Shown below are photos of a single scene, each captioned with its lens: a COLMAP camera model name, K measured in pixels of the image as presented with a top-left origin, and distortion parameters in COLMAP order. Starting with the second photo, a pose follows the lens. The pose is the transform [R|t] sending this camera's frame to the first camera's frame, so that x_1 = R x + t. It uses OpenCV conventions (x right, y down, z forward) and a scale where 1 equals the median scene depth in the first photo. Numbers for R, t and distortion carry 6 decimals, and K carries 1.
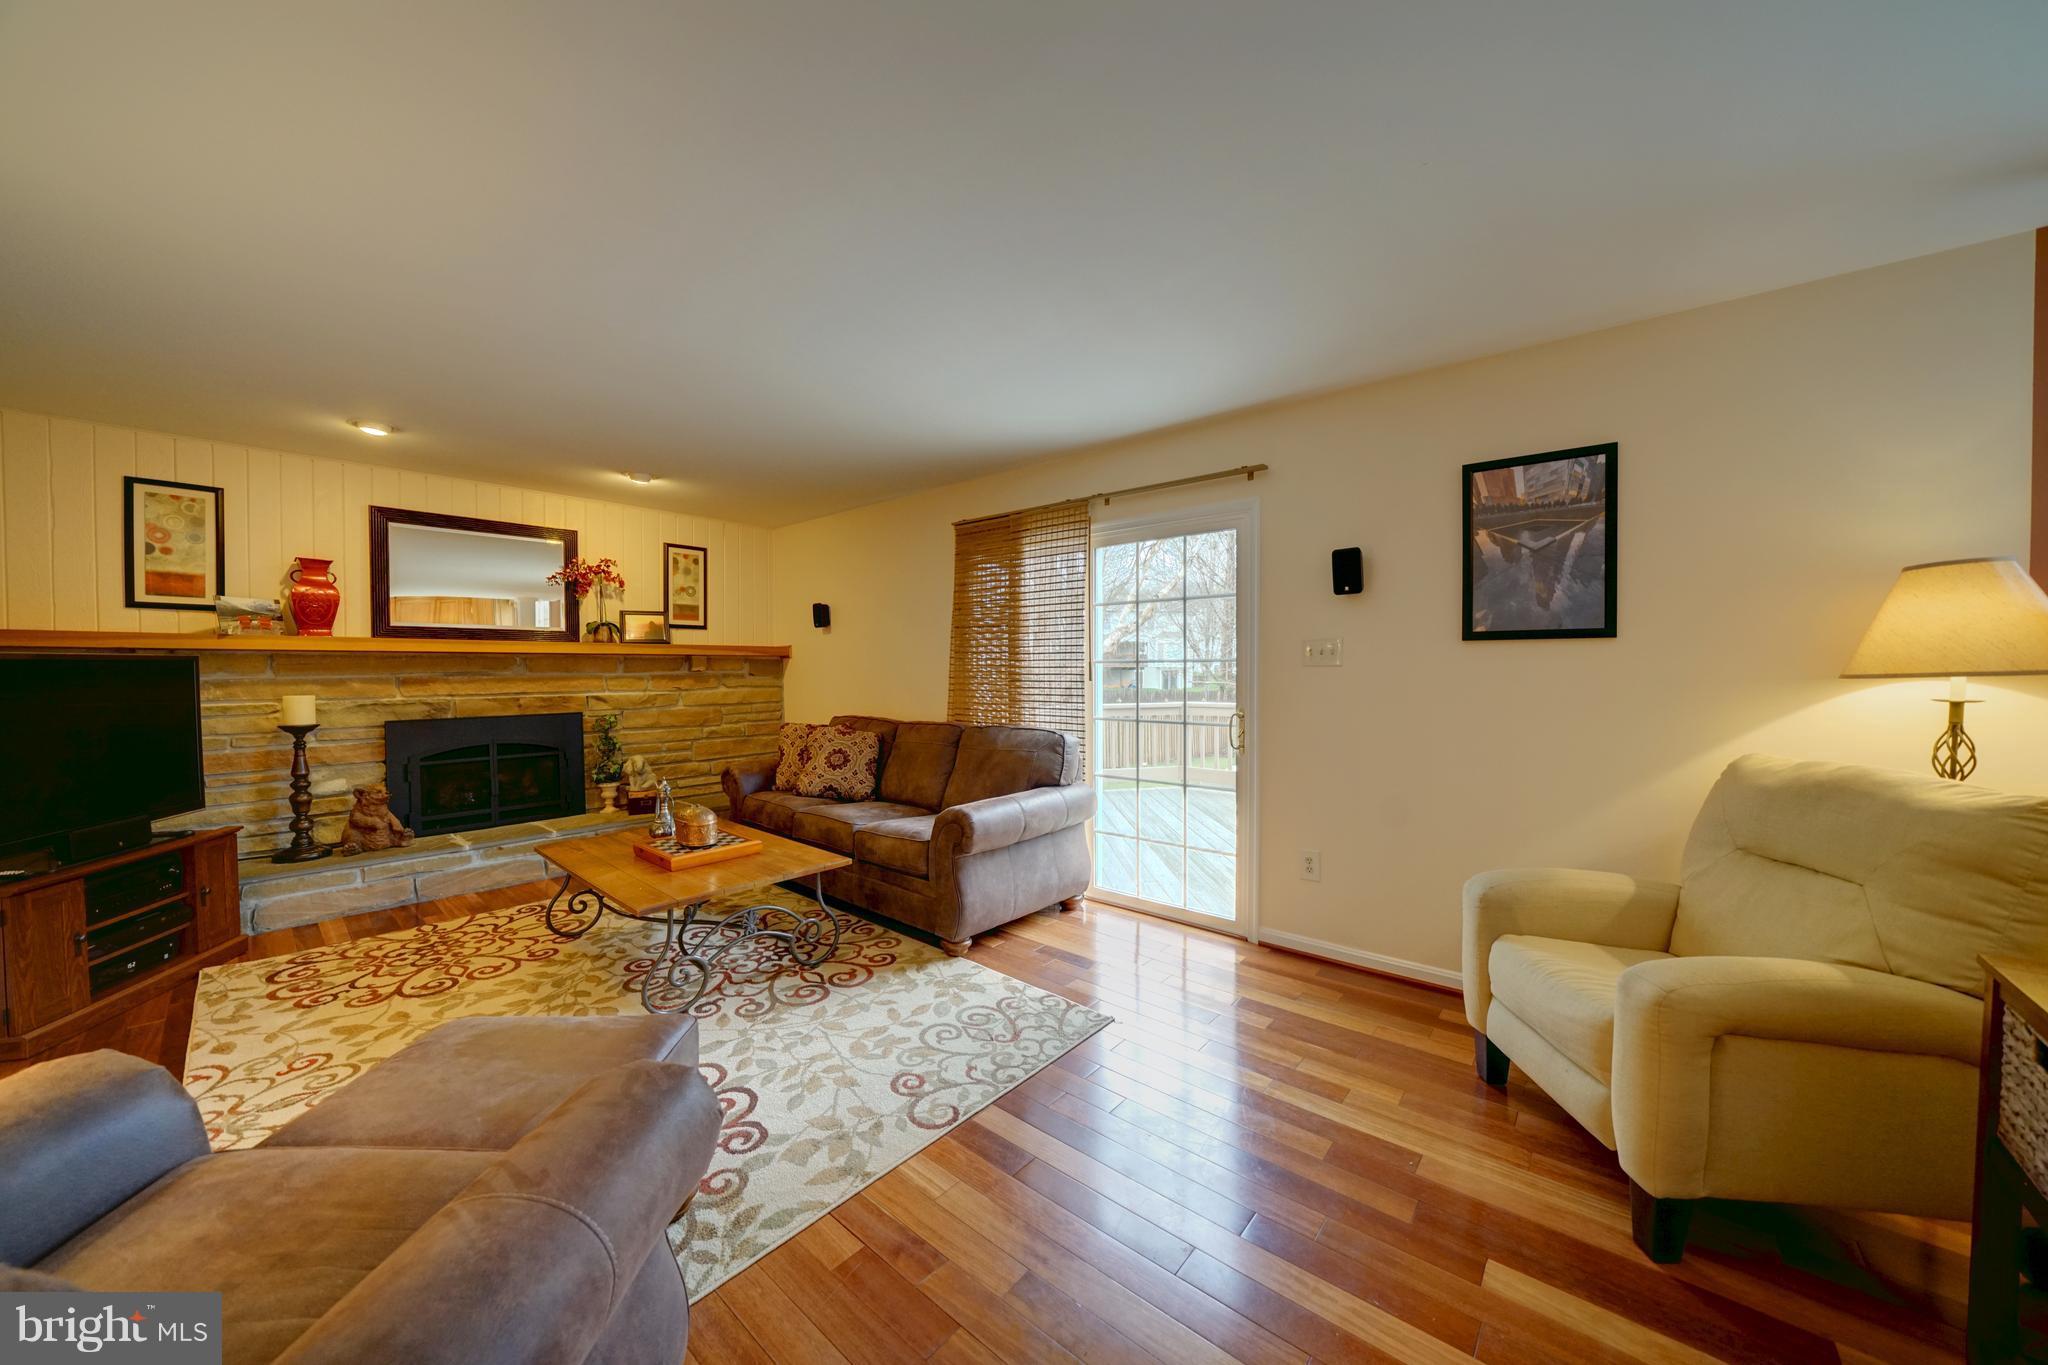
lens RADIAL K [[705.0, 0, 1017.7], [0, 705.0, 681.5], [0, 0, 1]] dist [-0.019825, 0.000656]
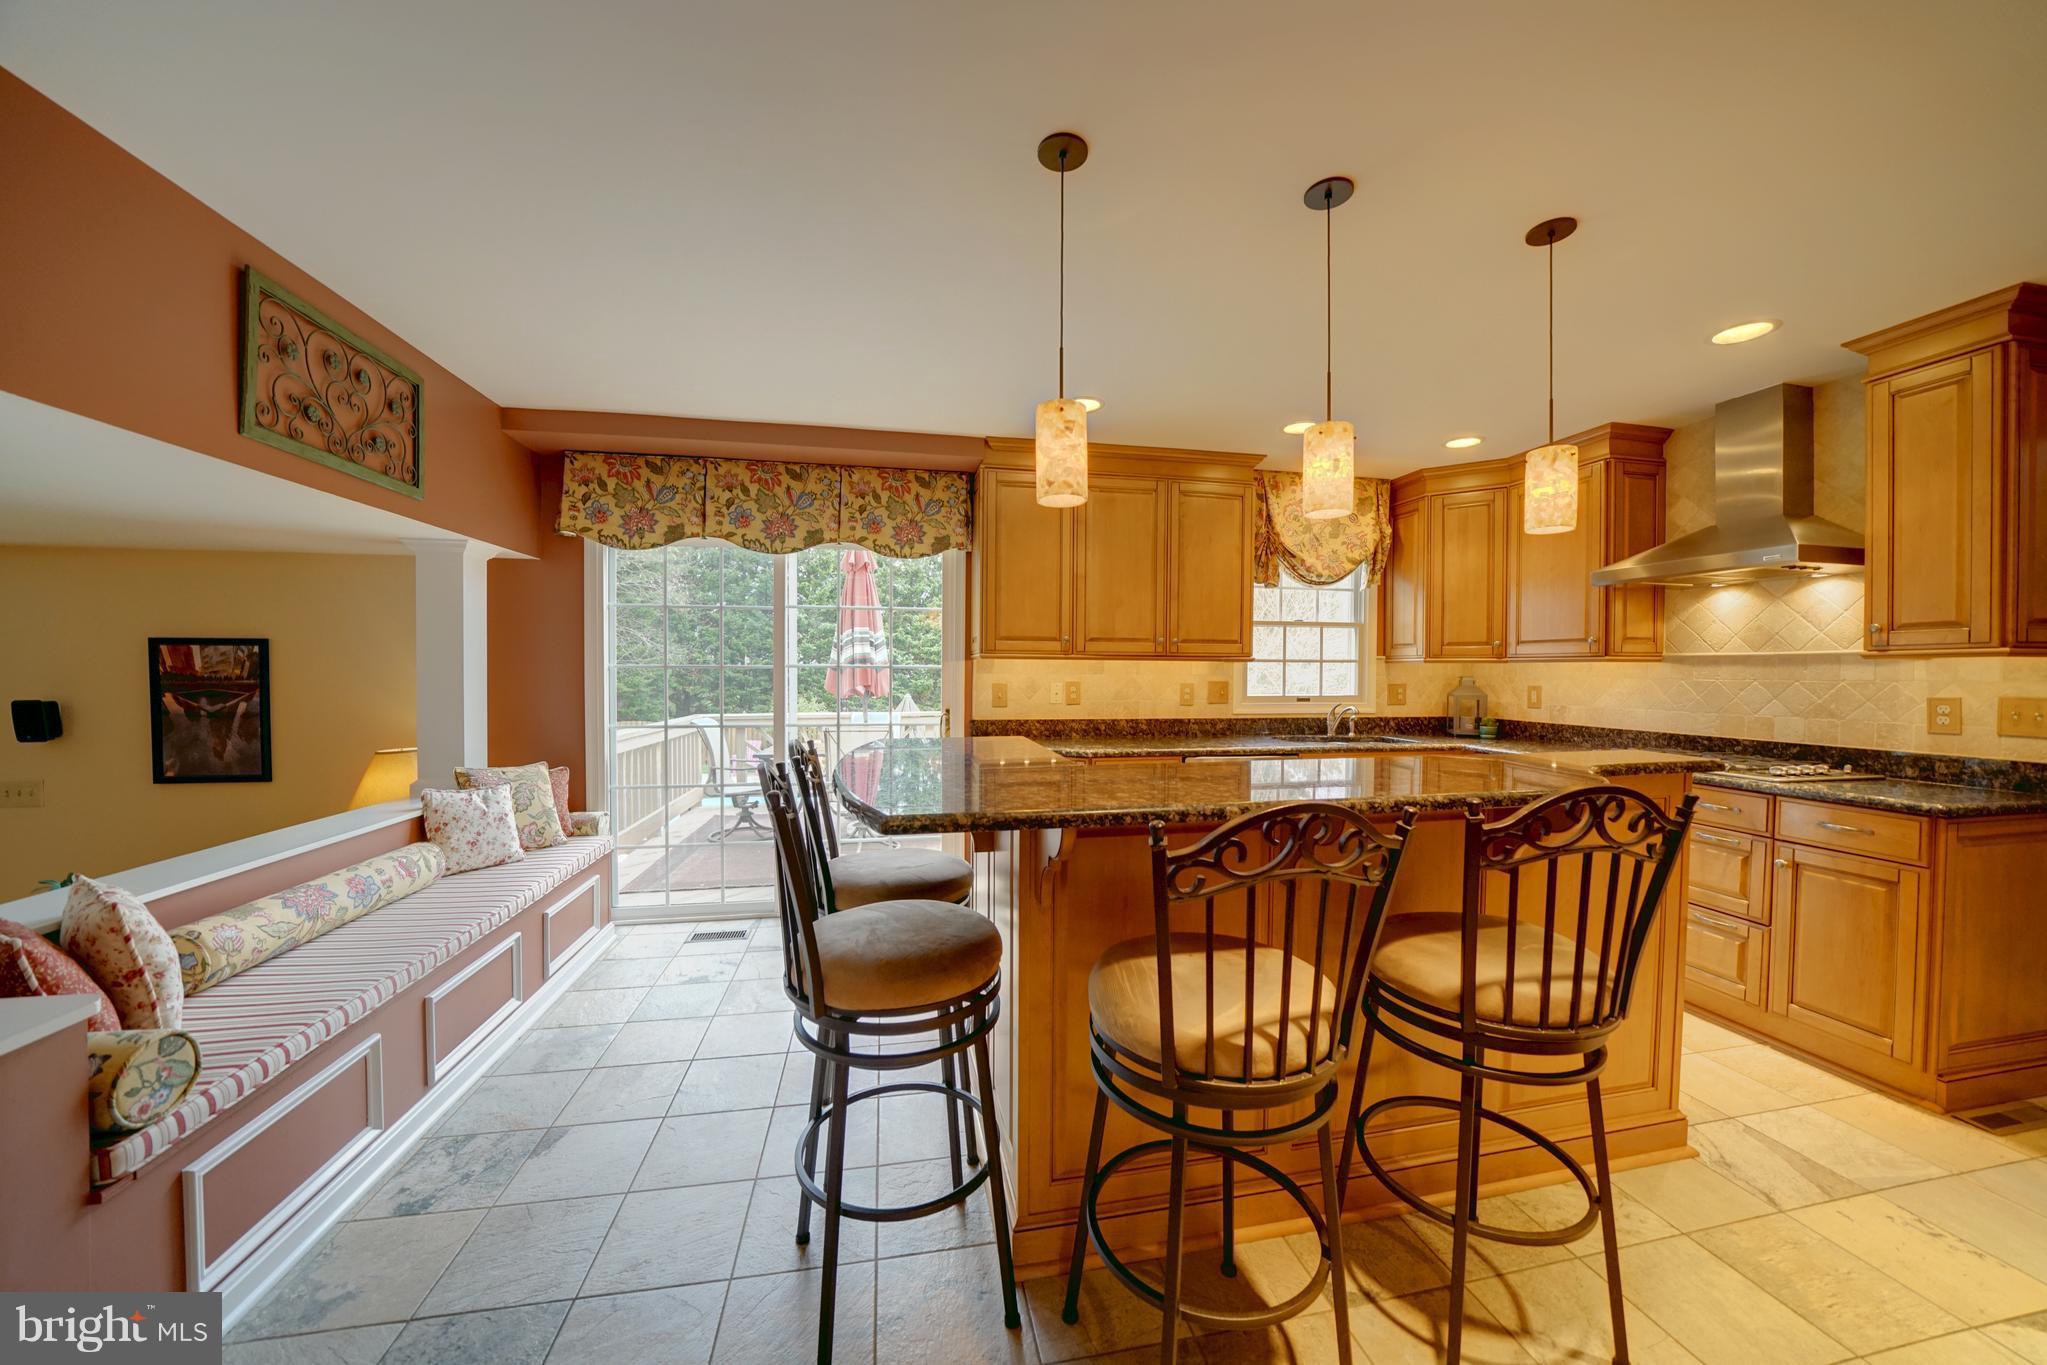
lens RADIAL K [[704.7, 0, 1025.8], [0, 704.7, 680.7], [0, 0, 1]] dist [-0.019825, 0.000656]
pose [[0.621824, -0.004465, 0.783145, 0.501826], [0.009056, 0.999958, -0.001490, -0.169096], [-0.783105, 0.008019, 0.621838, -0.684338]]
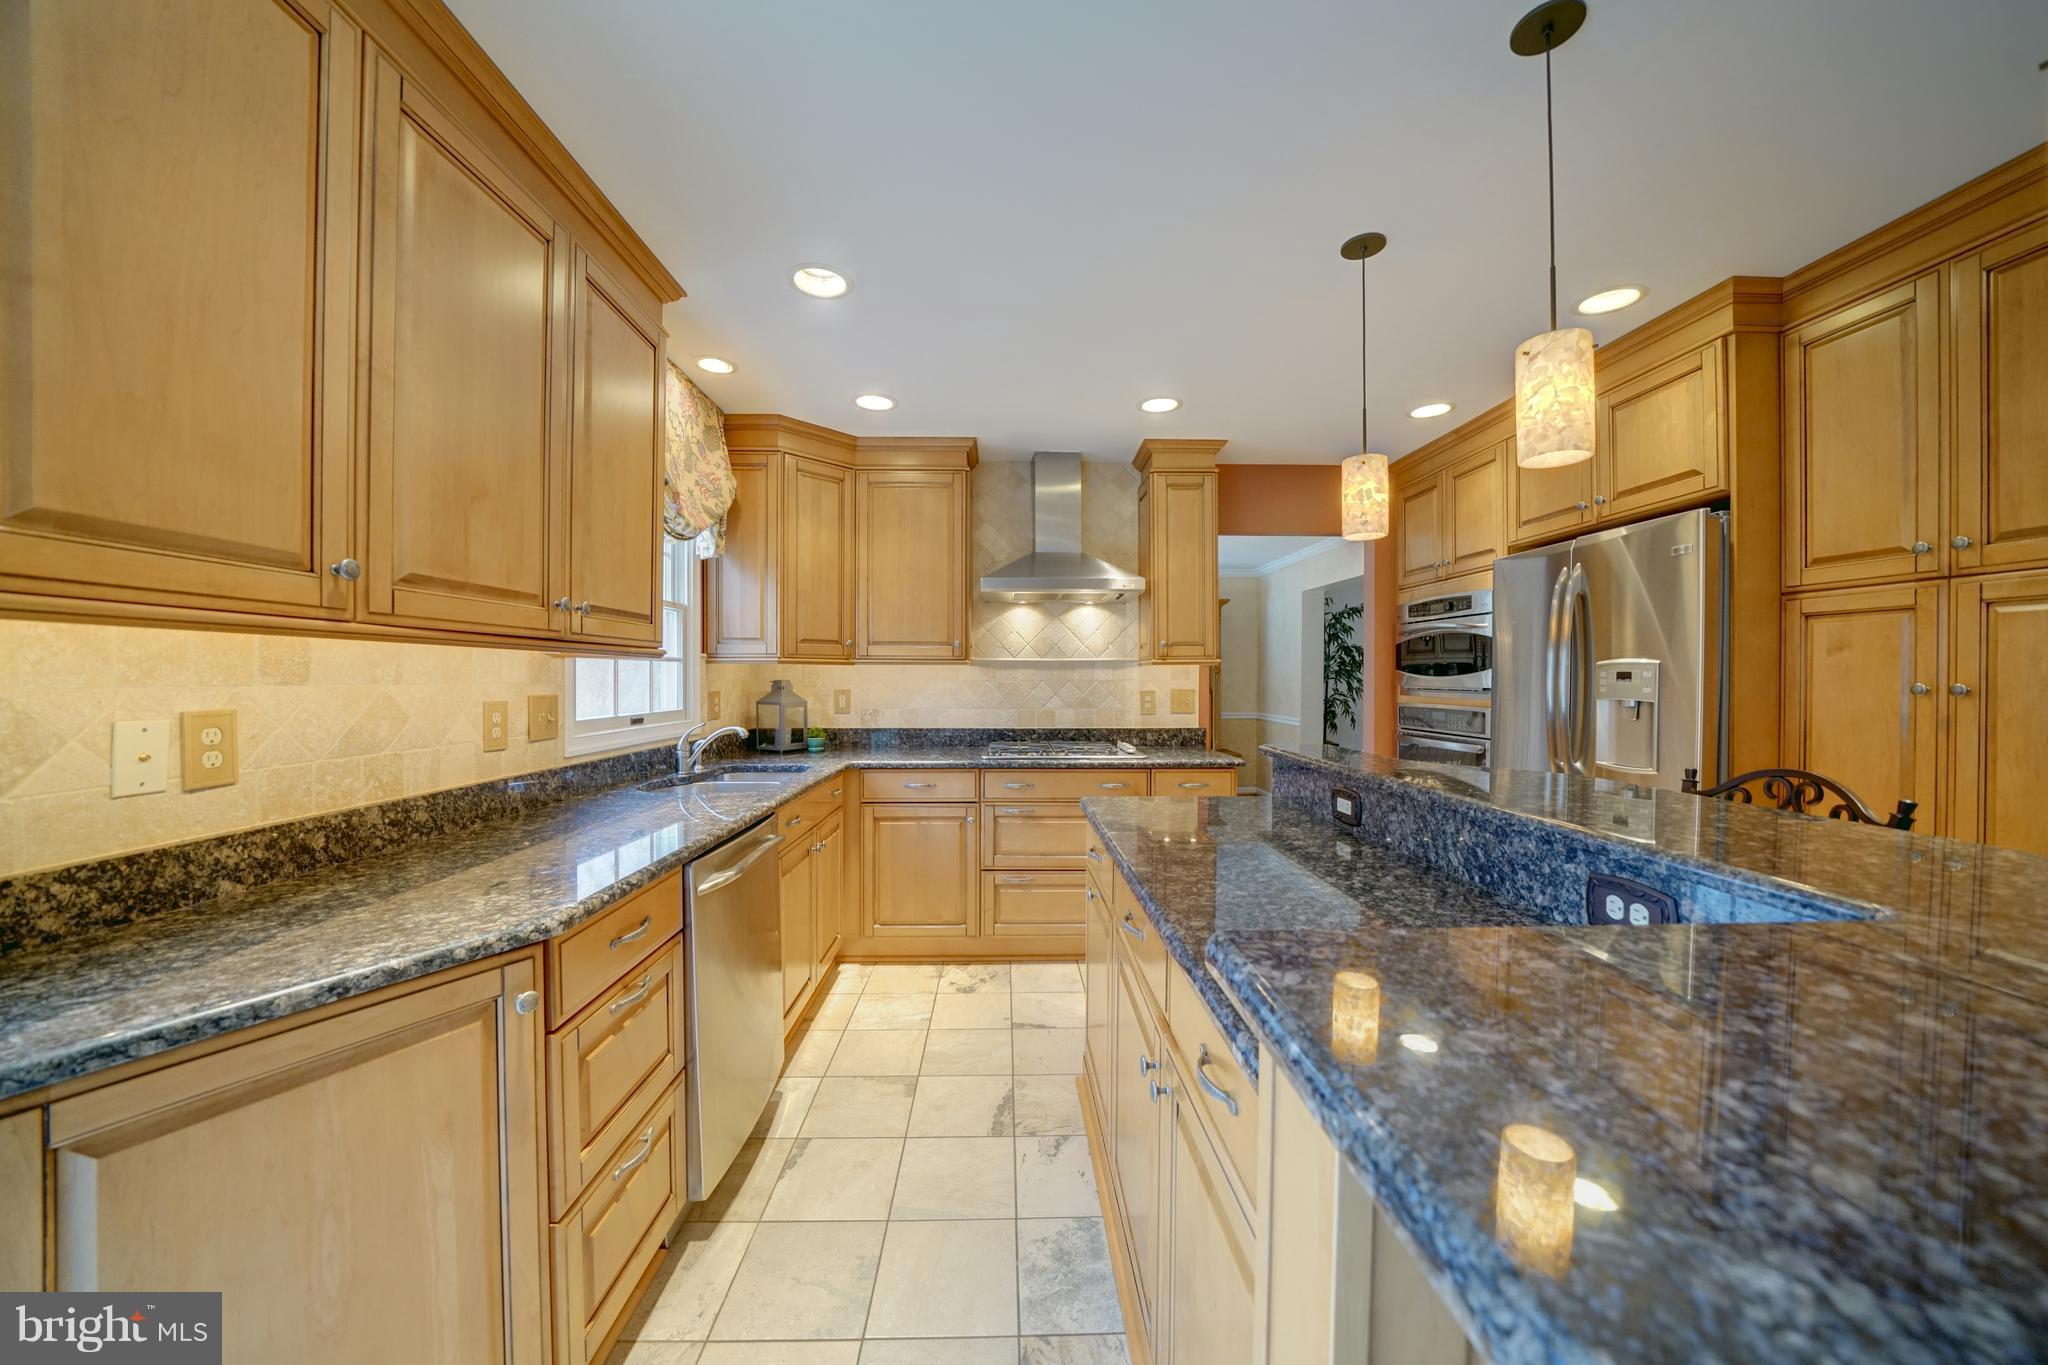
lens RADIAL K [[705.0, 0, 1022.0], [0, 705.0, 682.3], [0, 0, 1]] dist [-0.019825, 0.000656]
pose [[-0.667044, -0.002811, 0.745013, 0.929792], [0.017433, 0.999660, 0.019380, -0.182314], [-0.744814, 0.025915, -0.666768, -0.109663]]
